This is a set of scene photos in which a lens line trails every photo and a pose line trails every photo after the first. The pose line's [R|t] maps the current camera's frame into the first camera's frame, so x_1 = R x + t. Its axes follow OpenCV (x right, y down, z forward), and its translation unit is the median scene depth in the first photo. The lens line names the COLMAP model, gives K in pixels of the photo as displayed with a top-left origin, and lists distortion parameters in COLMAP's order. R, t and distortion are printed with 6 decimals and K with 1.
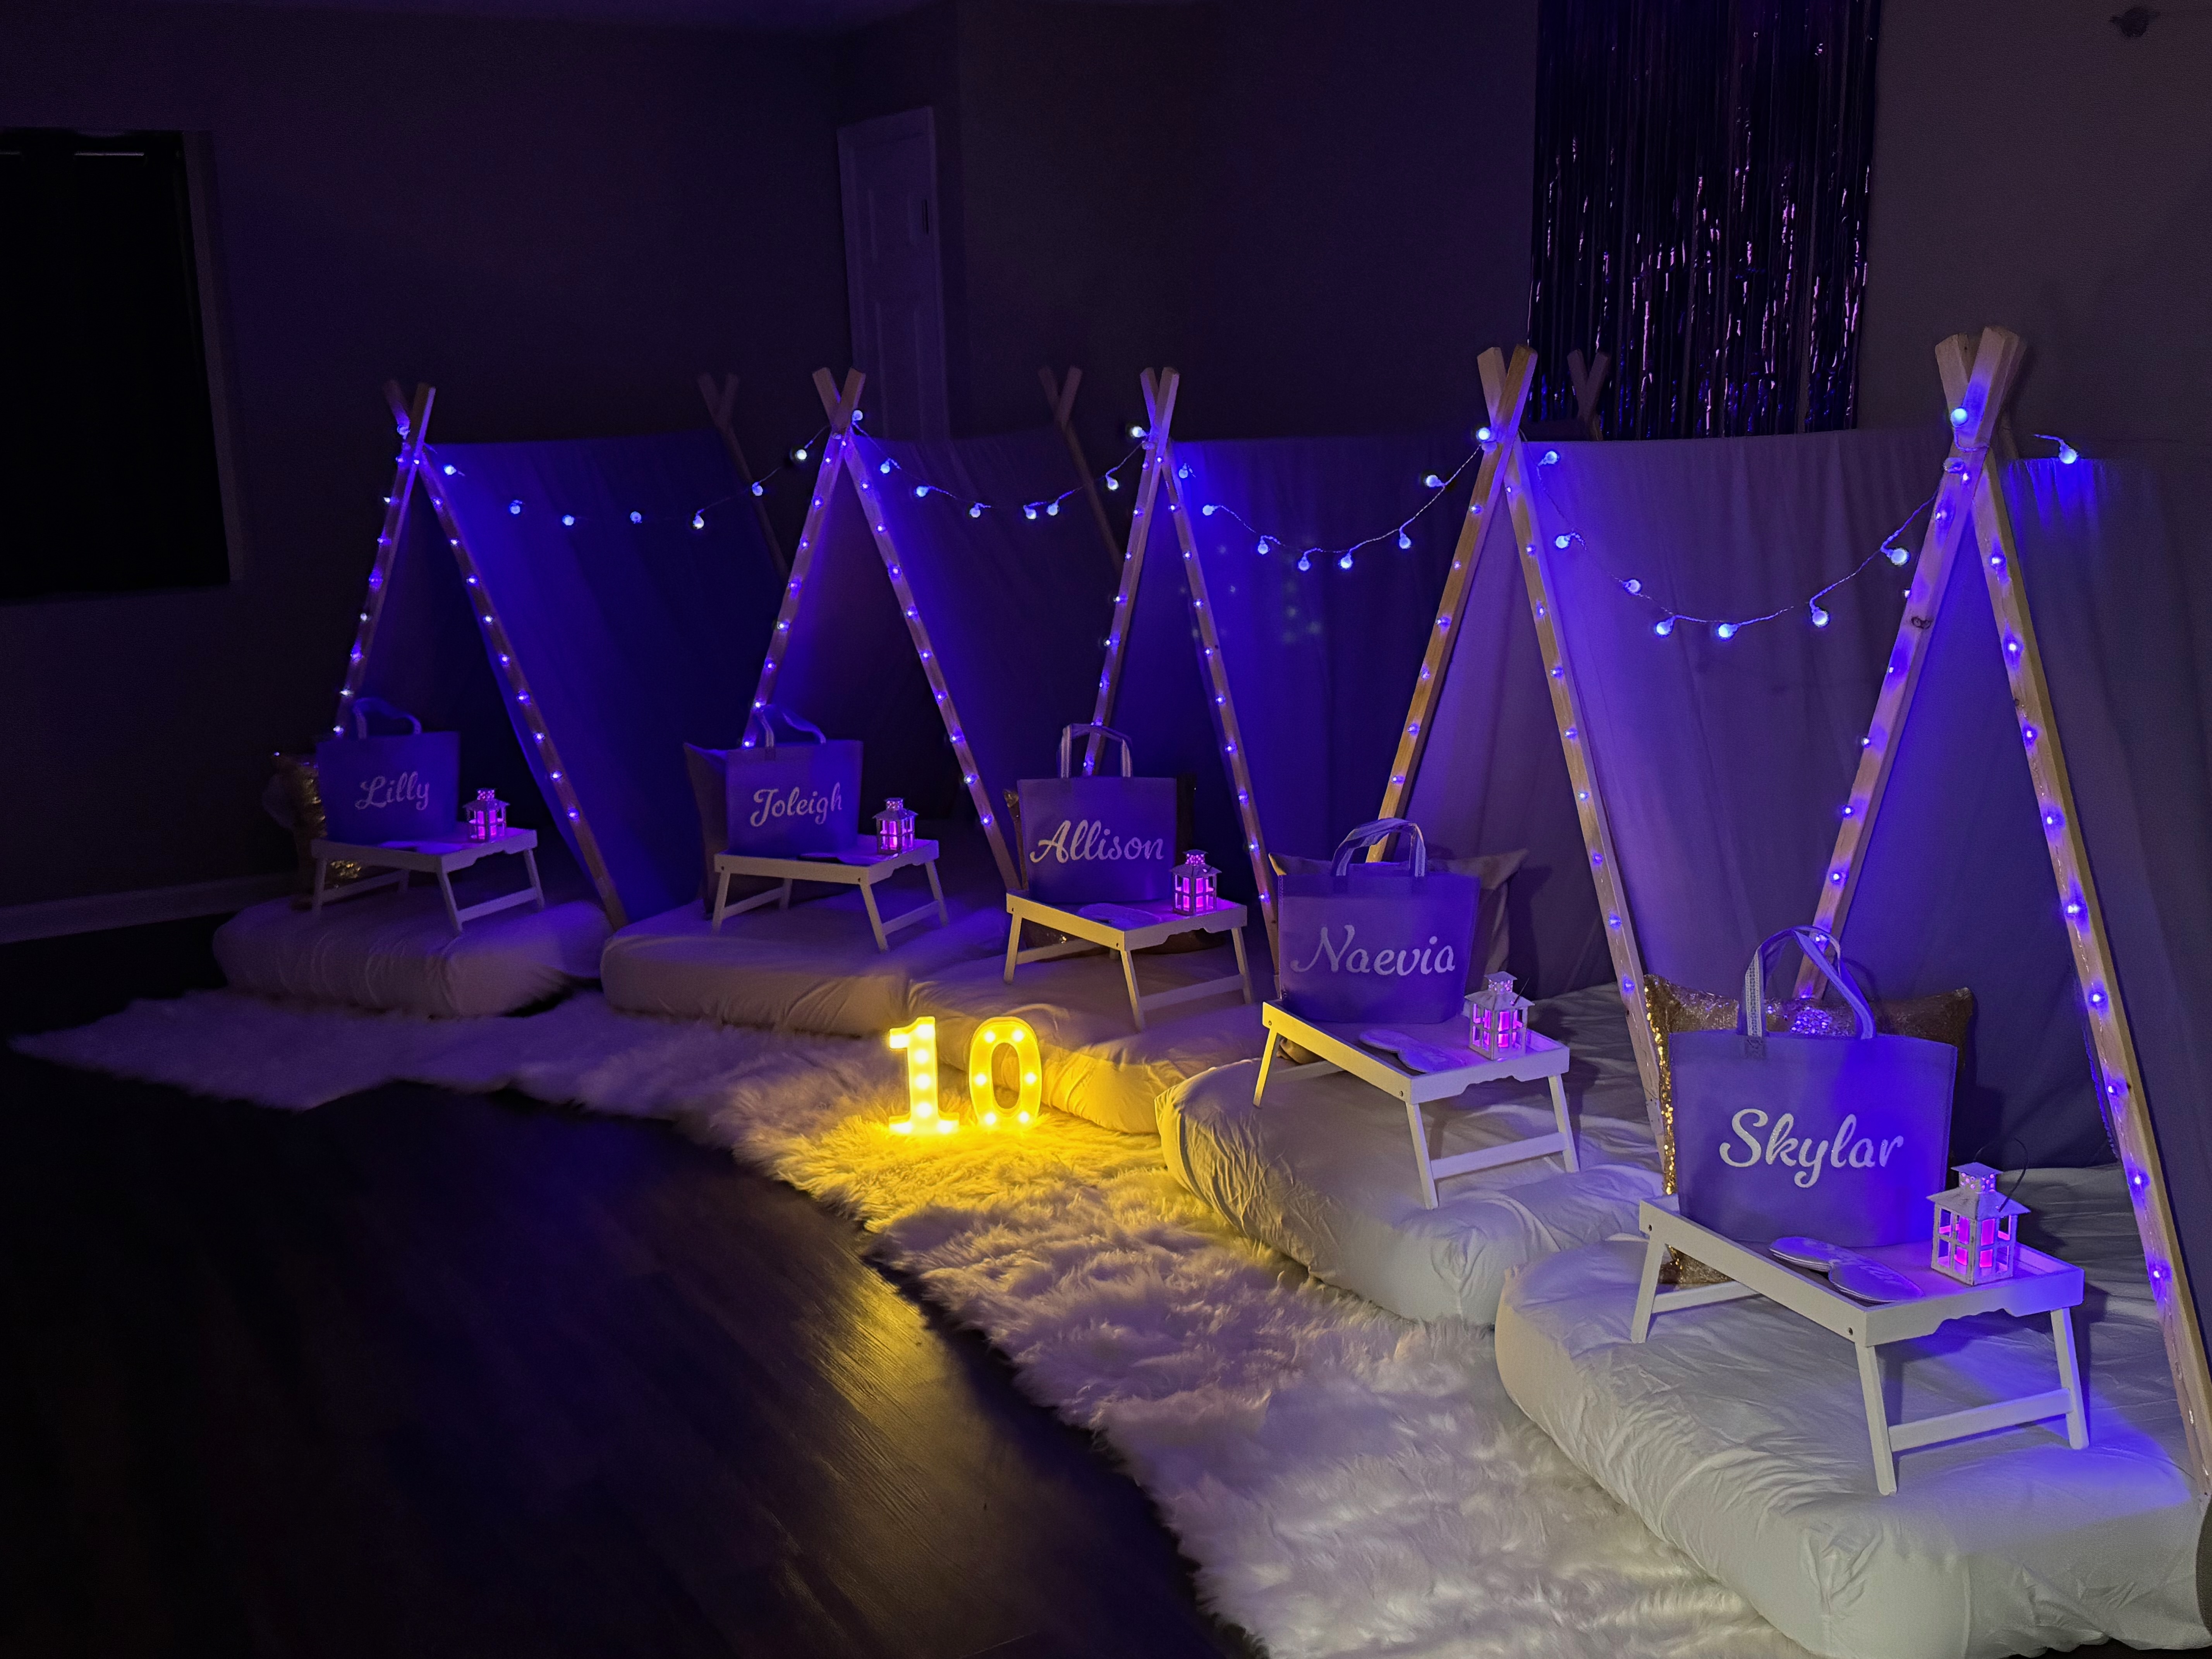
lens RADIAL K [[2250.0, 0, 1117.7], [0, 2250.0, 799.9], [0, 0, 1]] dist [0.171425, -0.325713]
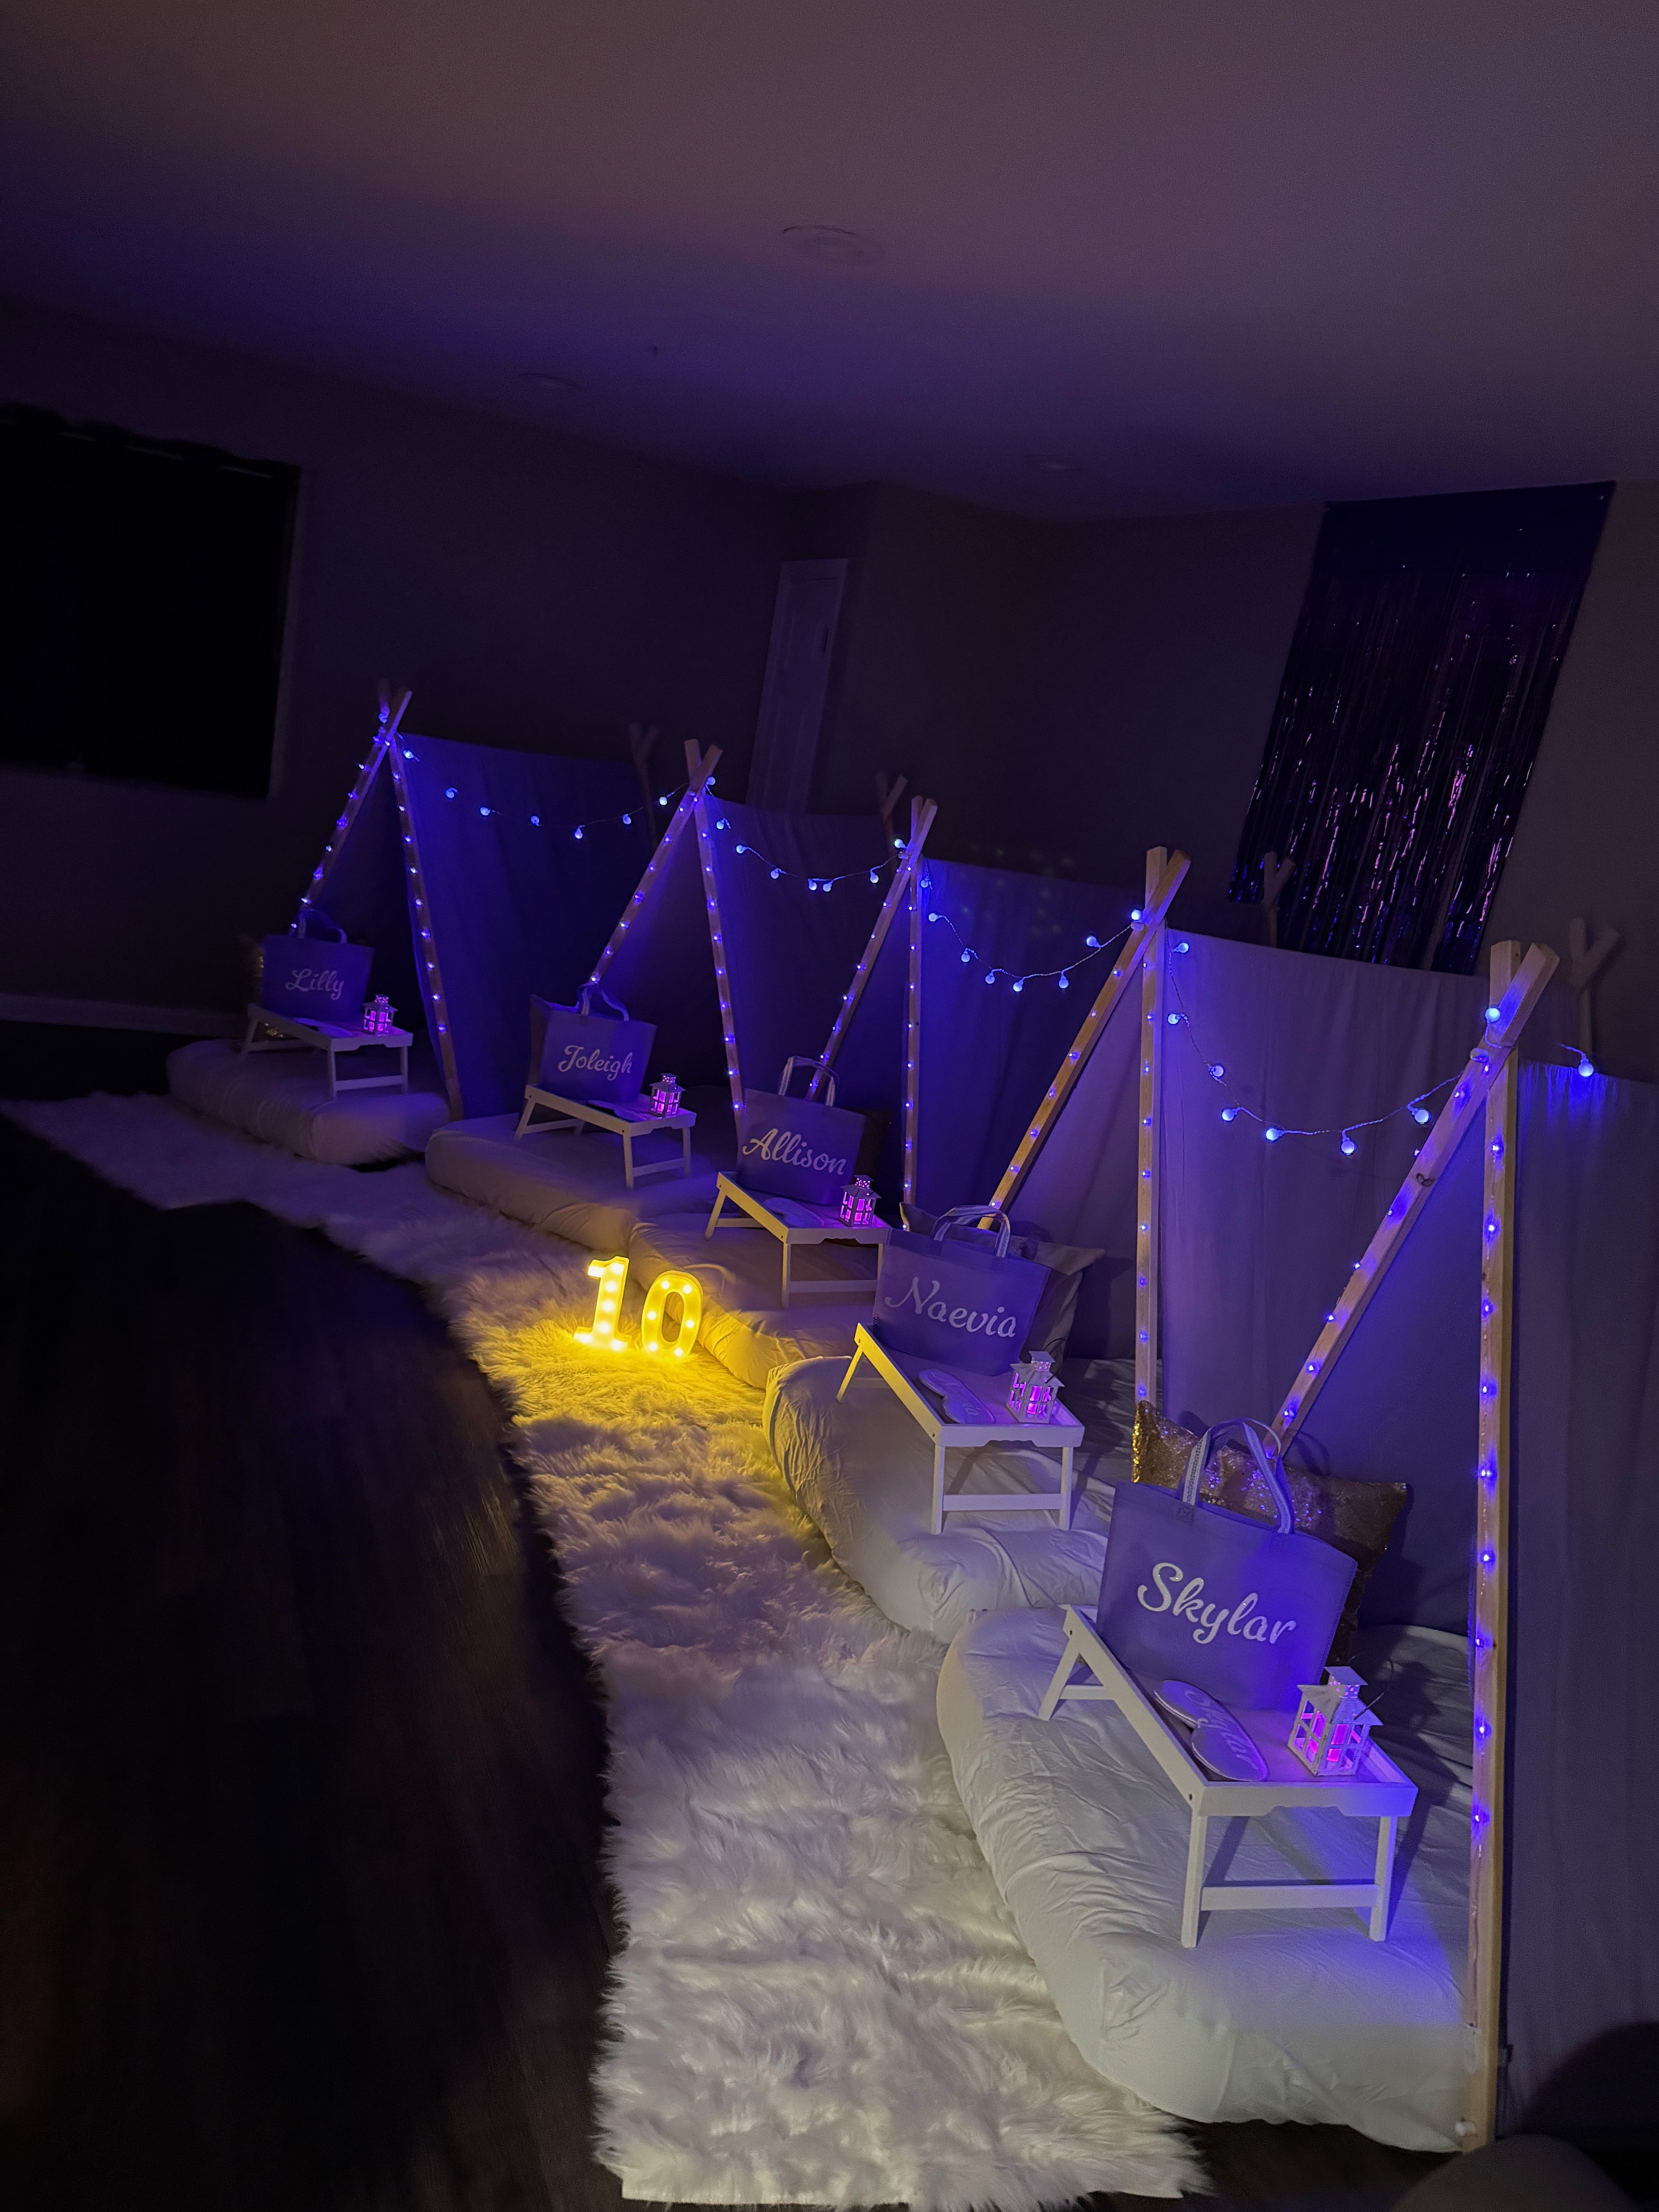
lens RADIAL K [[1560.9, 0, 835.4], [0, 1560.9, 1077.7], [0, 0, 1]] dist [0.179829, -0.406301]
pose [[0.970168, 0.229125, -0.079221, 0.088572], [-0.227689, 0.973364, 0.026831, -0.060315], [0.083258, -0.007993, 0.996496, 0.143970]]
